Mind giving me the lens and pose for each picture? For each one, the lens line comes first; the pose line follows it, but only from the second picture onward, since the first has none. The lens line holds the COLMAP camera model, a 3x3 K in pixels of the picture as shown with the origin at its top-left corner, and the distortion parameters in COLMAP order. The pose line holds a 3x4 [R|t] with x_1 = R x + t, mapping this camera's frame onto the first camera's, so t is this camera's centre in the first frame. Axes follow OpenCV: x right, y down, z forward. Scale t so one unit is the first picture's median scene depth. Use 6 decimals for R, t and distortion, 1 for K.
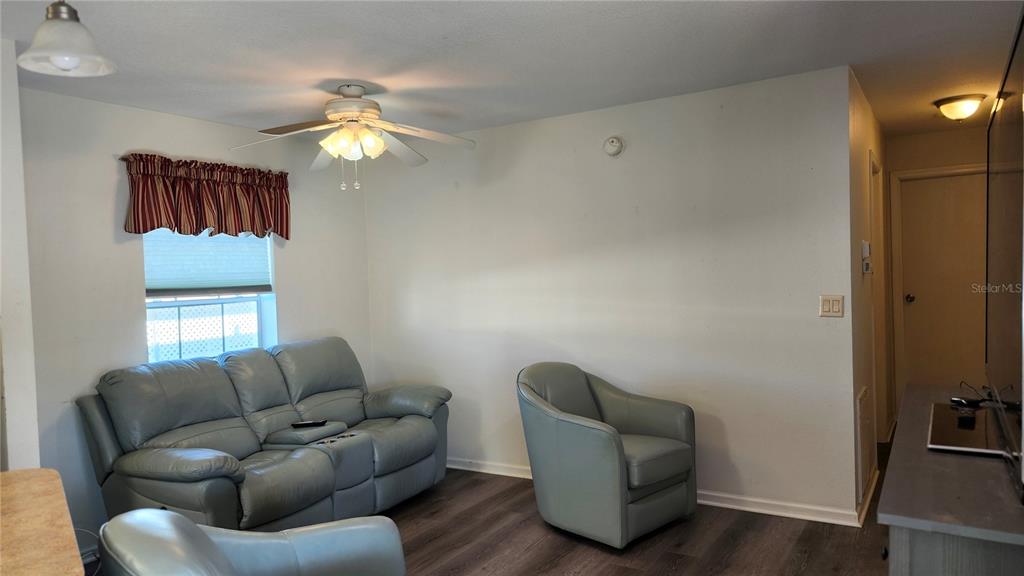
lens RADIAL K [[704.1, 0, 511.7], [0, 704.1, 287.5], [0, 0, 1]] dist [0.047456, -0.049626]
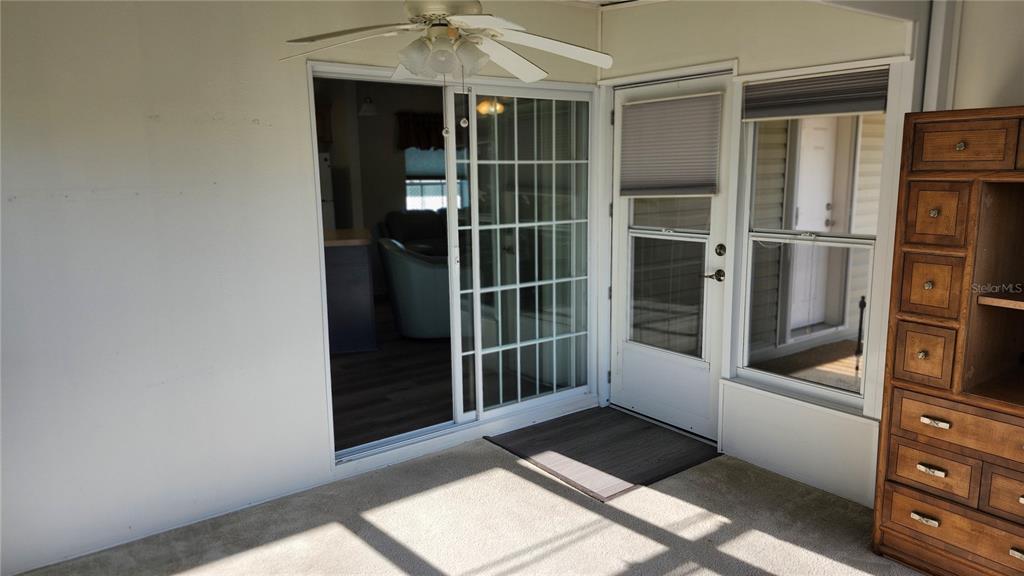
lens RADIAL K [[704.1, 0, 513.5], [0, 704.1, 289.3], [0, 0, 1]] dist [0.047456, -0.049626]
pose [[0.927650, 0.081715, -0.364400, 0.576980], [-0.025625, 0.987395, 0.156185, -0.000919], [0.372570, -0.135547, 0.918052, -0.862237]]
